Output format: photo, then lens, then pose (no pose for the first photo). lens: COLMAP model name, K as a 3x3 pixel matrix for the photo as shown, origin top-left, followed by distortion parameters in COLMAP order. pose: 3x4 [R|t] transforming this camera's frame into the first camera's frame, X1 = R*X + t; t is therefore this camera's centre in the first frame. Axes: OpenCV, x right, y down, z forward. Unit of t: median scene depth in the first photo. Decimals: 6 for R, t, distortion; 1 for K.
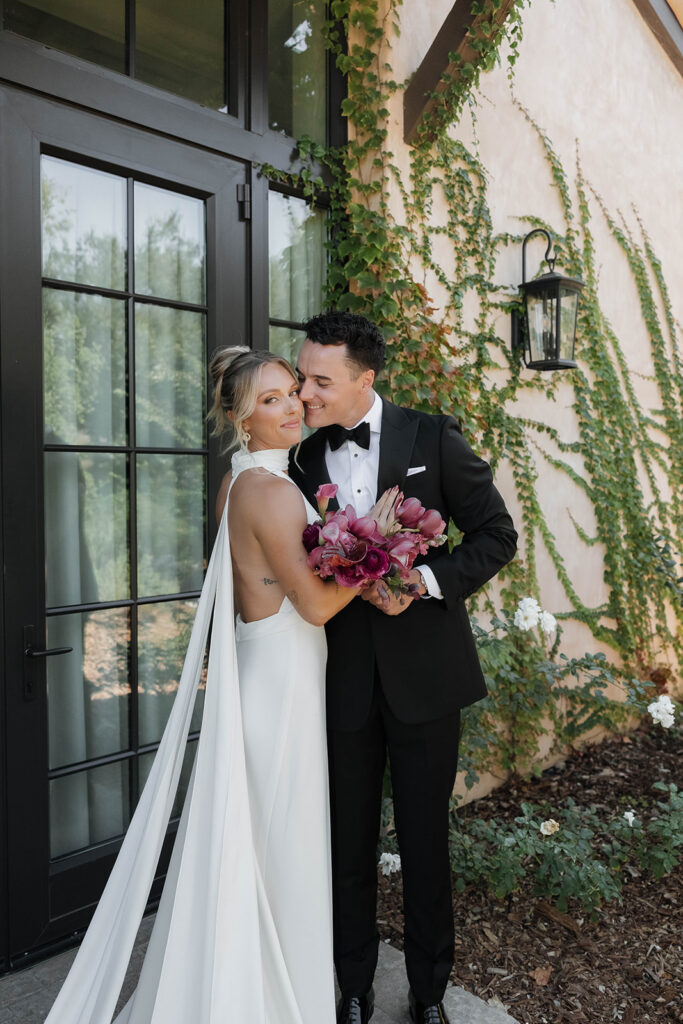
lens RADIAL K [[811.9, 0, 326.8], [0, 811.9, 527.1], [0, 0, 1]] dist [0.003720, -0.006132]
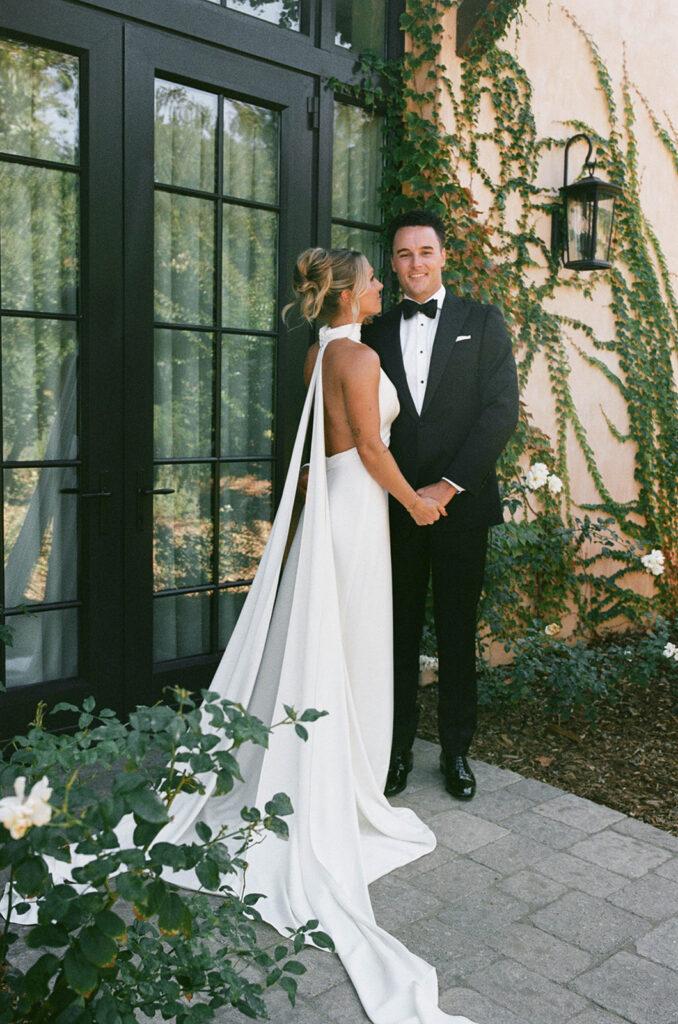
lens RADIAL K [[999.8, 0, 324.2], [0, 999.8, 527.5], [0, 0, 1]] dist [-0.019468, -0.021764]
pose [[0.999575, 0.026333, -0.012502, -0.040469], [-0.025417, 0.997325, 0.068529, 0.059062], [0.014274, -0.068182, 0.997571, -0.313423]]
